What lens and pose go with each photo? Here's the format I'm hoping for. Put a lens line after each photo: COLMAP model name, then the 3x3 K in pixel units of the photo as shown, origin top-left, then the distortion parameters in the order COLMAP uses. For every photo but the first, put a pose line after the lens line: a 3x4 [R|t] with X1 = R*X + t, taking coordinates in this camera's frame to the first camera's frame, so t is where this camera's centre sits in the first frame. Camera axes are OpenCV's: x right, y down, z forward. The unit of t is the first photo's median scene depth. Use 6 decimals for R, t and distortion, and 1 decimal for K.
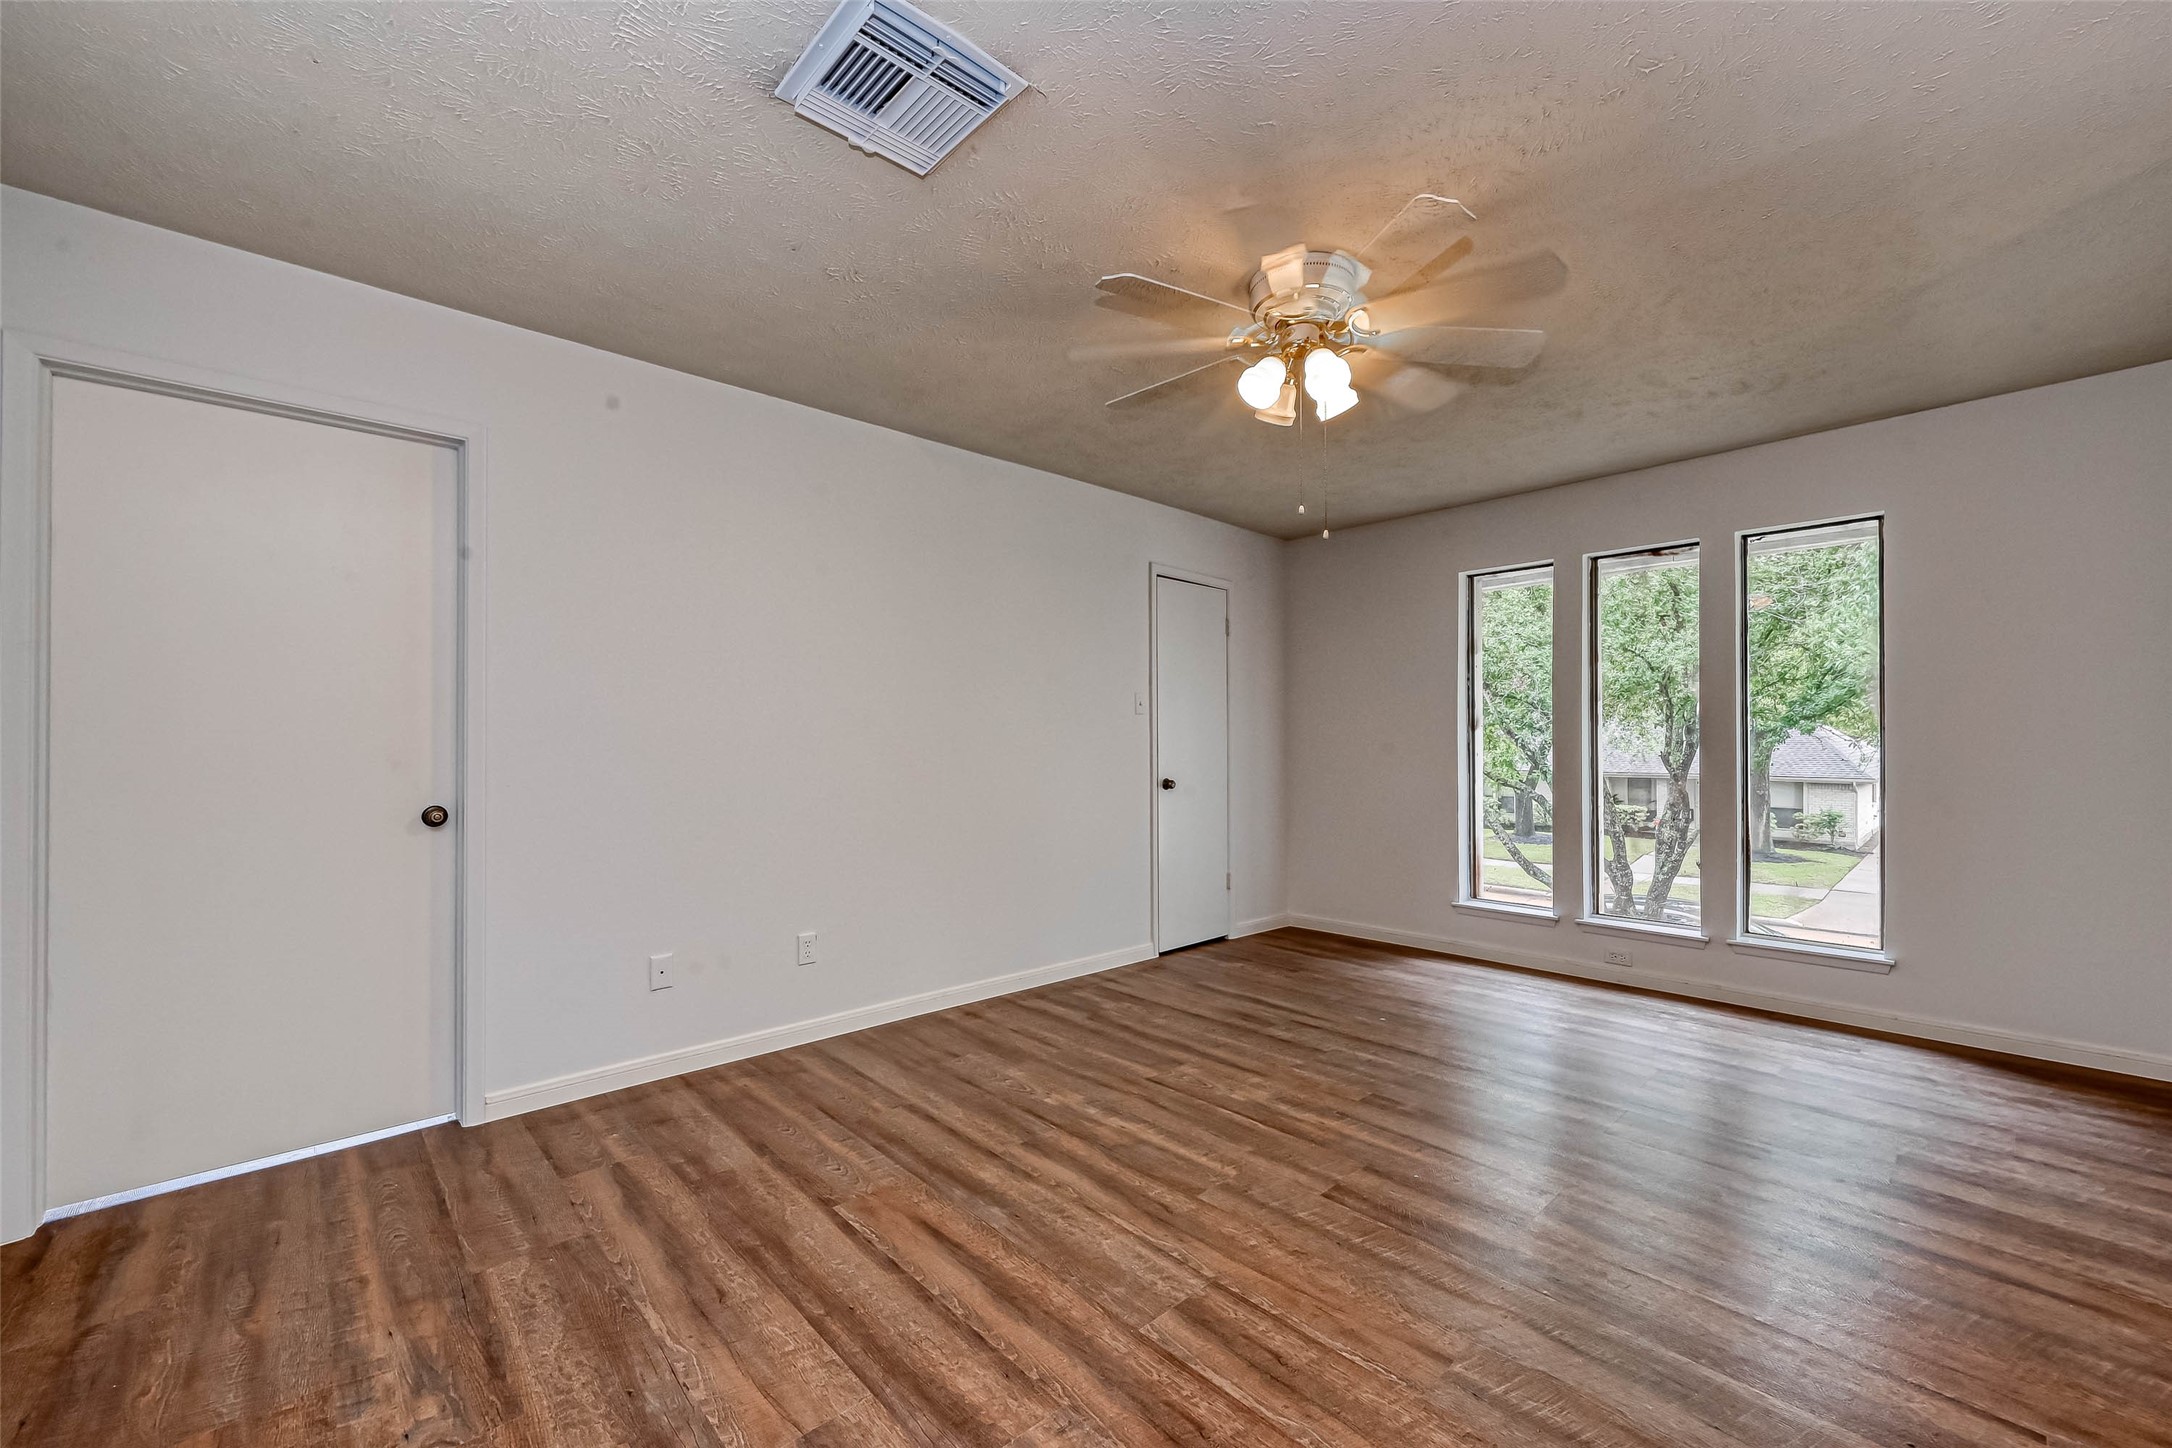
lens RADIAL K [[860.1, 0, 1087.9], [0, 860.1, 734.9], [0, 0, 1]] dist [-0.001658, -0.000122]
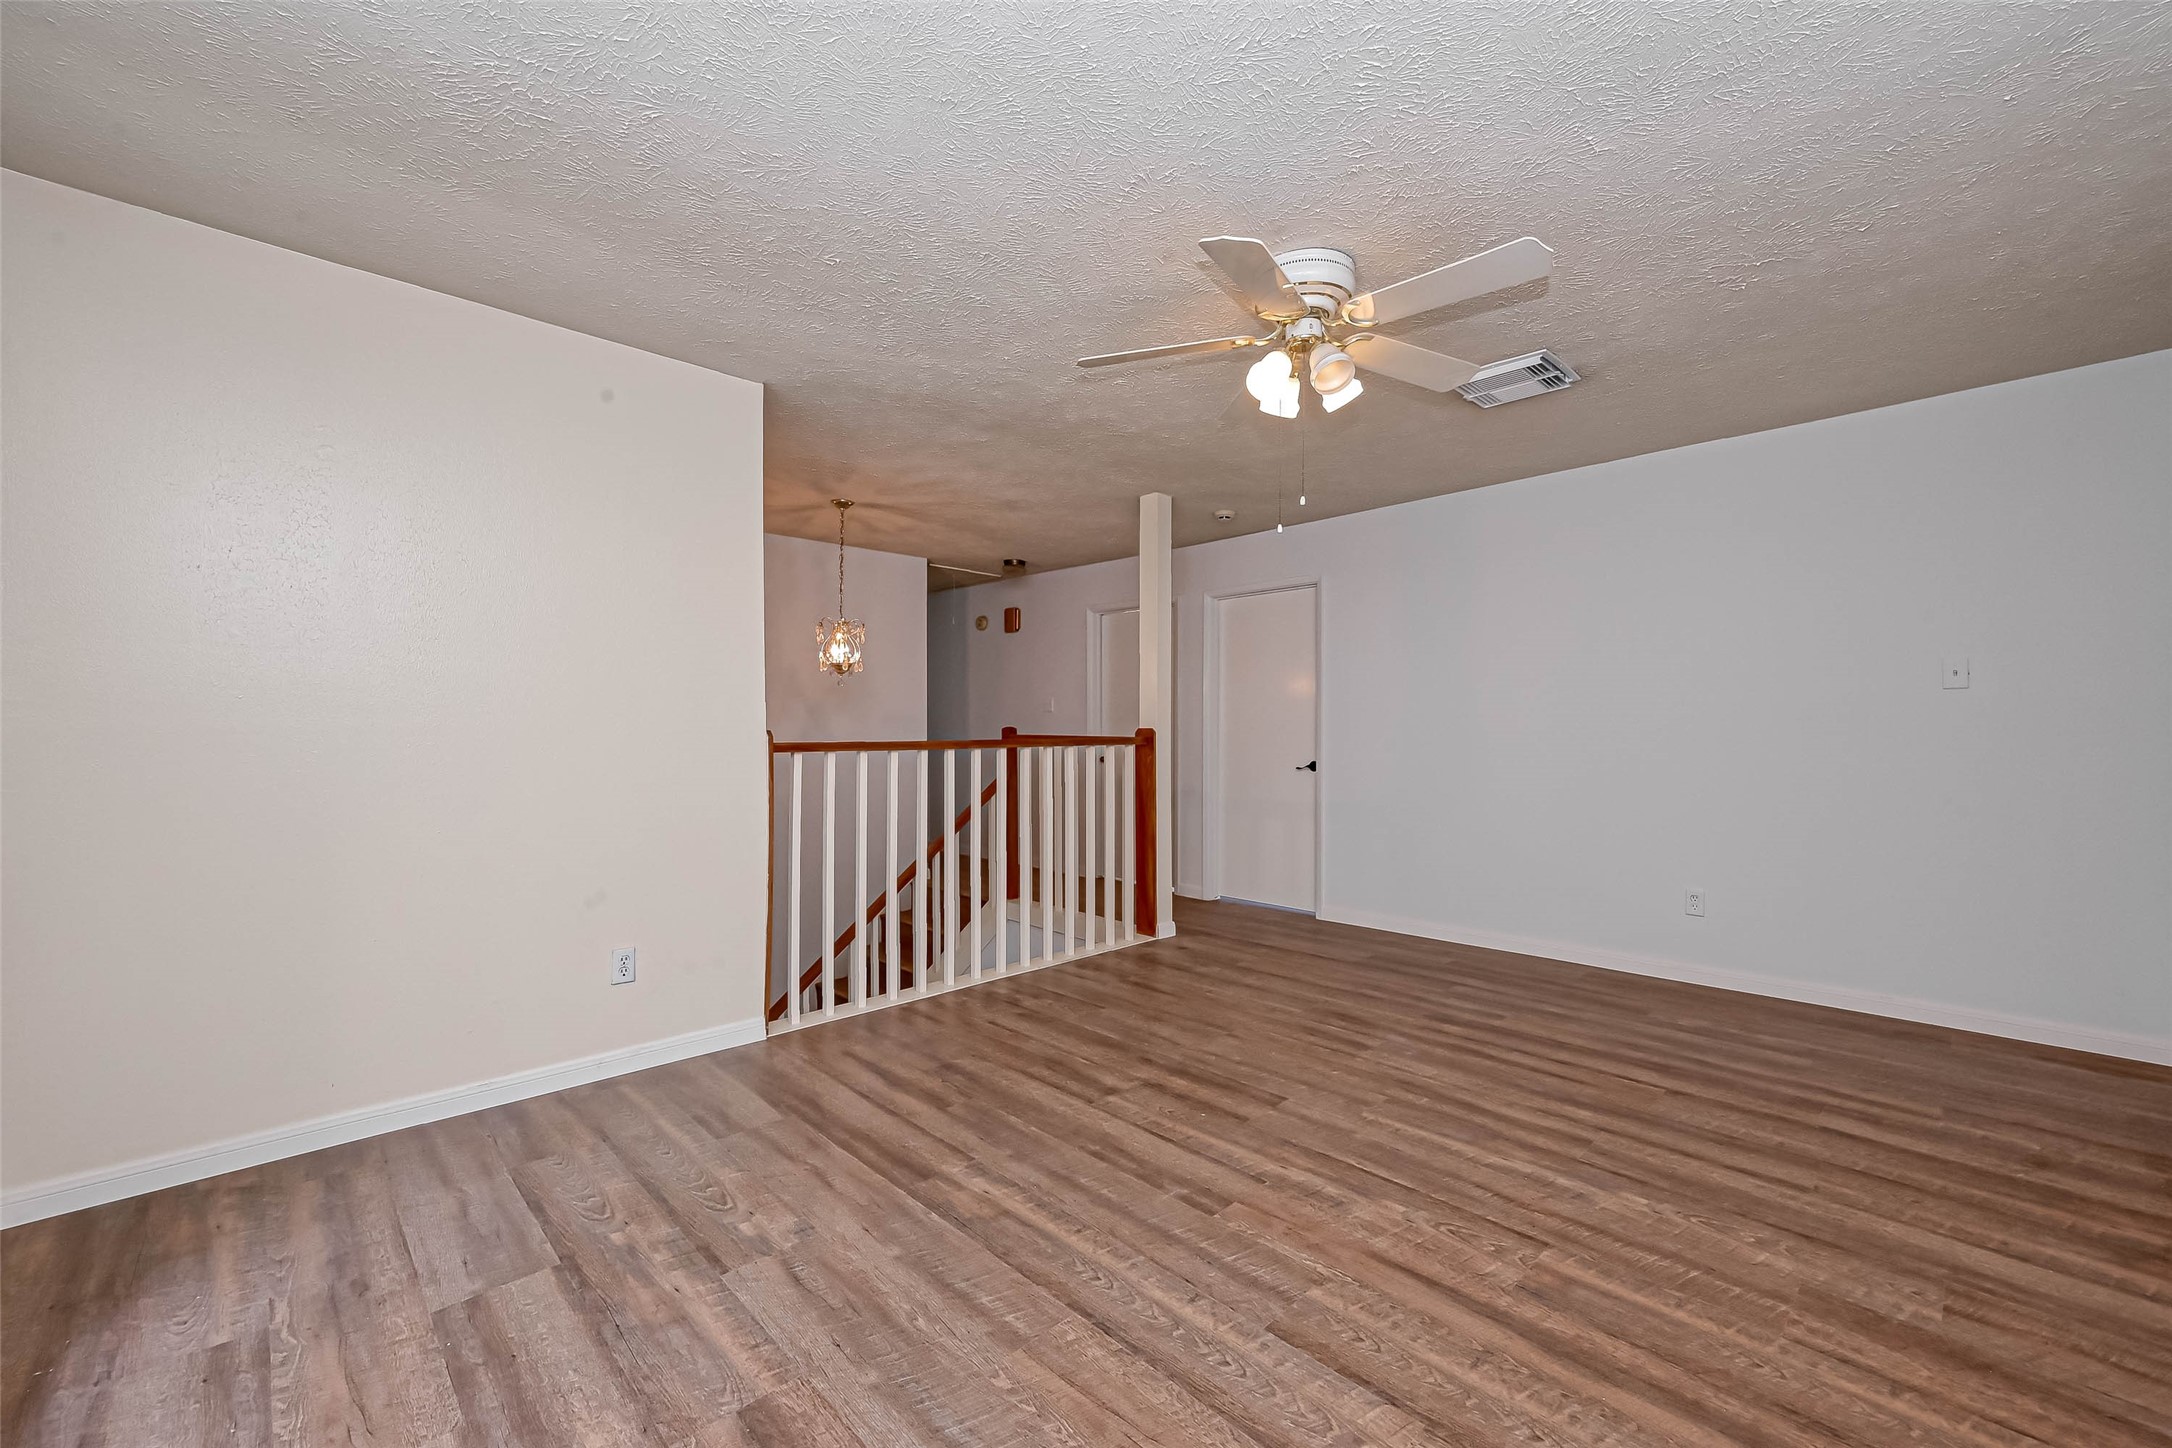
lens RADIAL K [[860.1, 0, 1087.9], [0, 860.1, 734.9], [0, 0, 1]] dist [-0.001658, -0.000122]
pose [[-0.999828, 0.003423, -0.018213, 0.518039], [0.003430, 0.999994, -0.000352, 0.014373], [0.018211, -0.000414, -0.999834, 1.995166]]
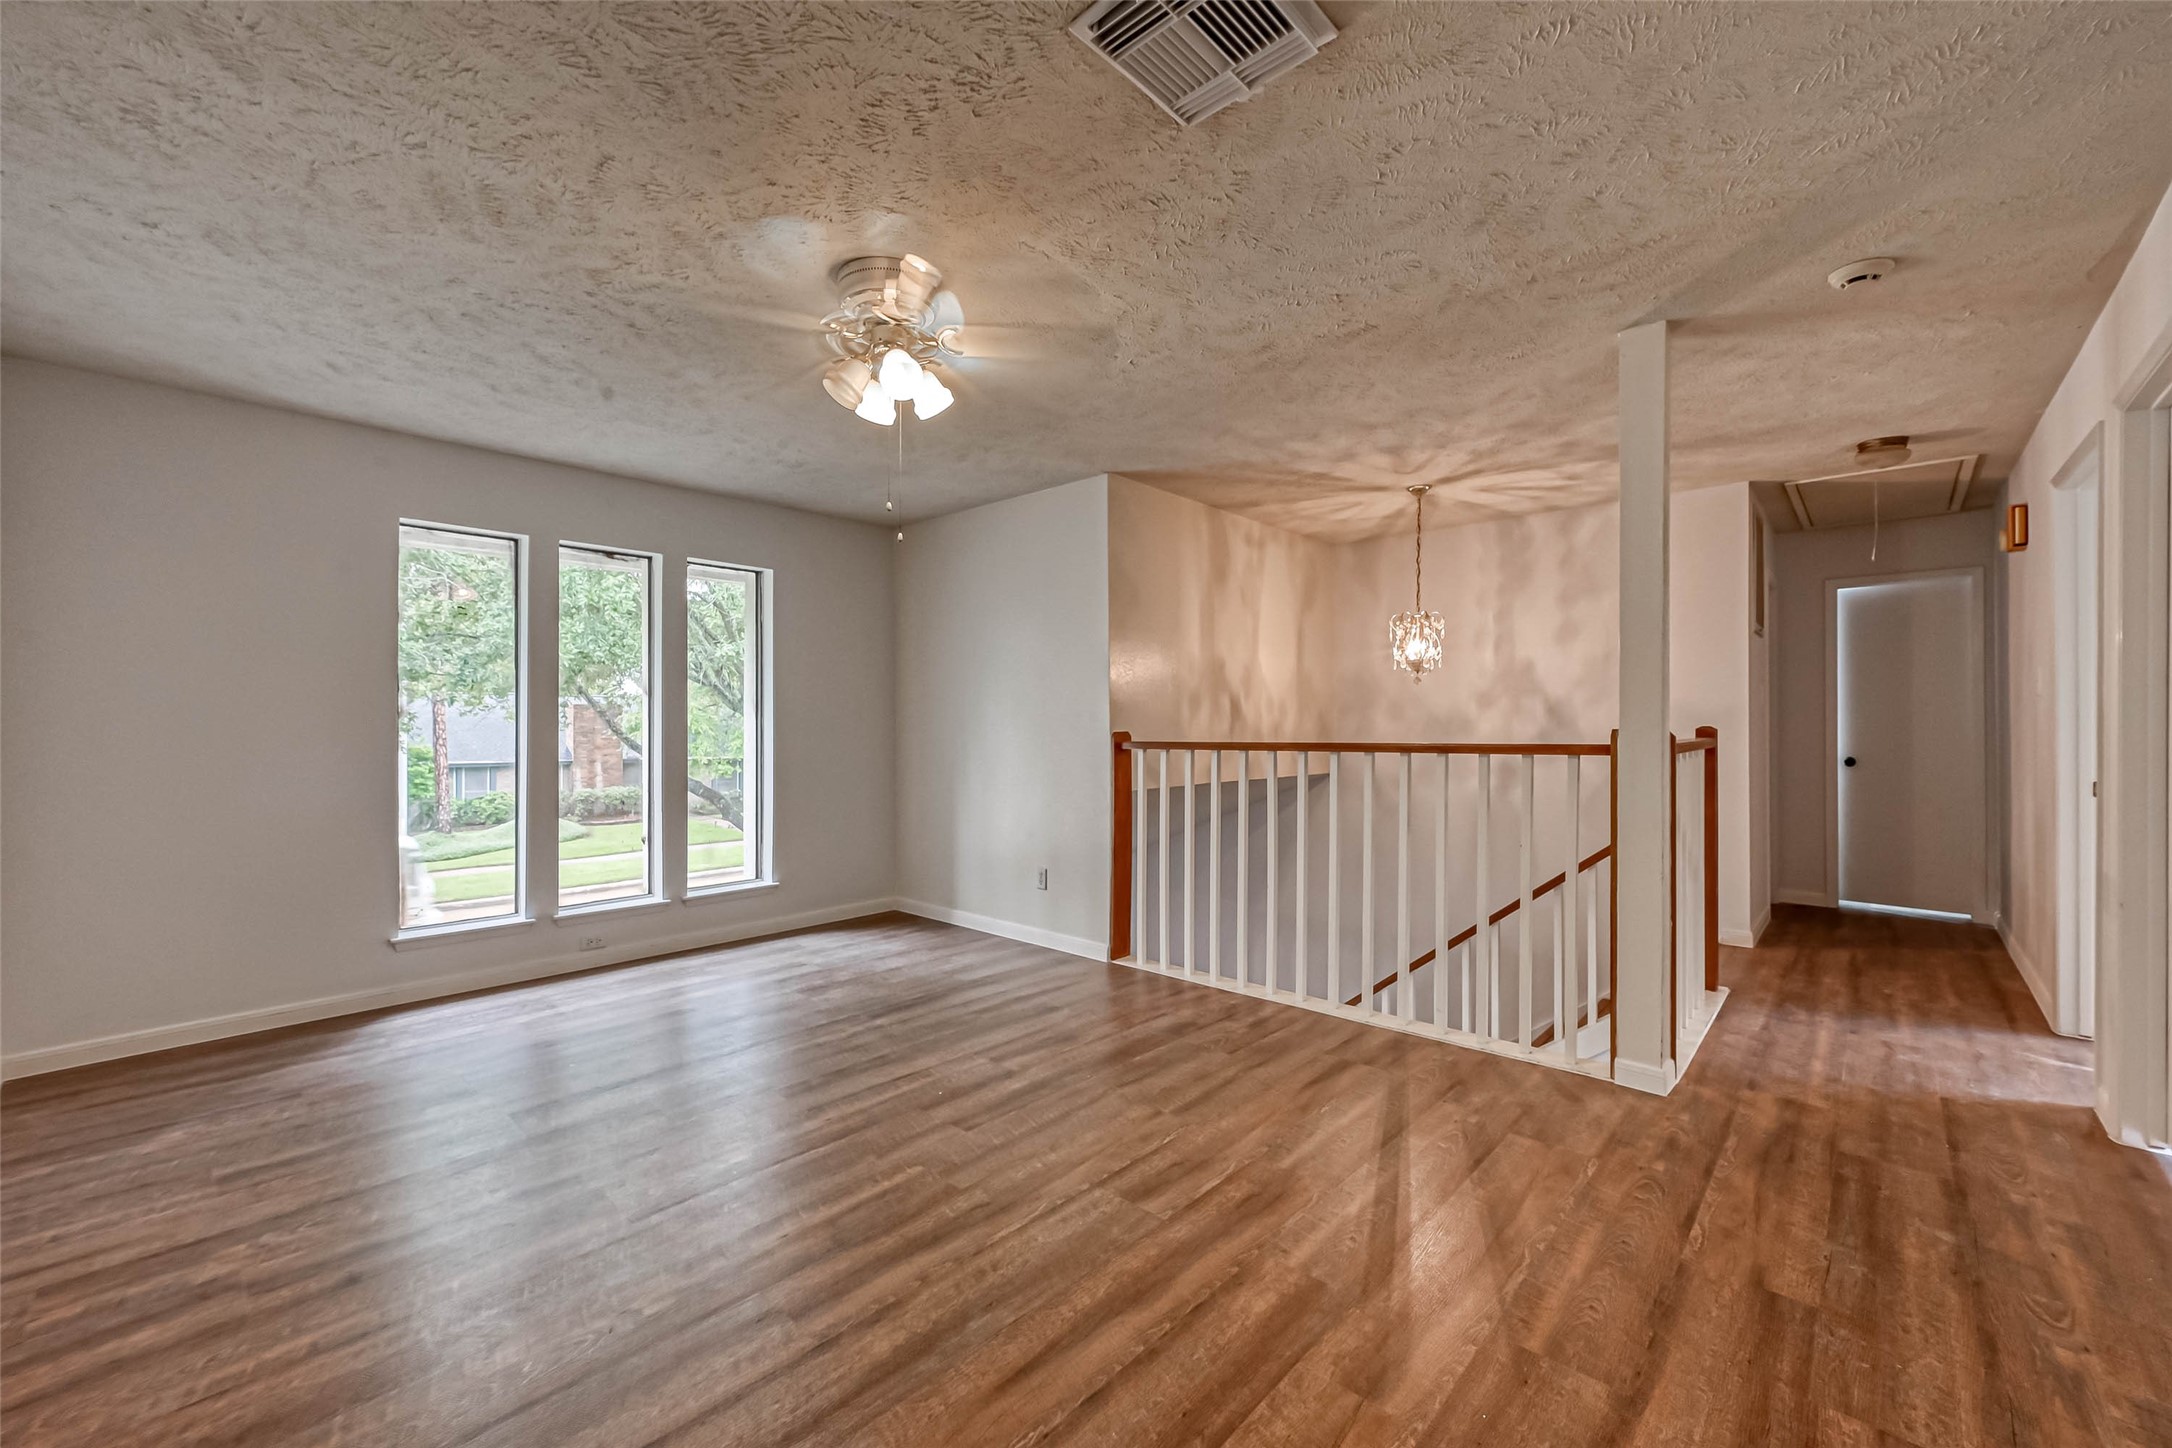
lens RADIAL K [[875.8, 0, 1086.0], [0, 875.8, 724.0], [0, 0, 1]] dist [-0.000555, -0.000026]
pose [[-0.081835, 0.004436, 0.996636, -0.806751], [-0.004348, 0.999979, -0.004808, 0.001950], [-0.996636, -0.004727, -0.081814, 0.843910]]
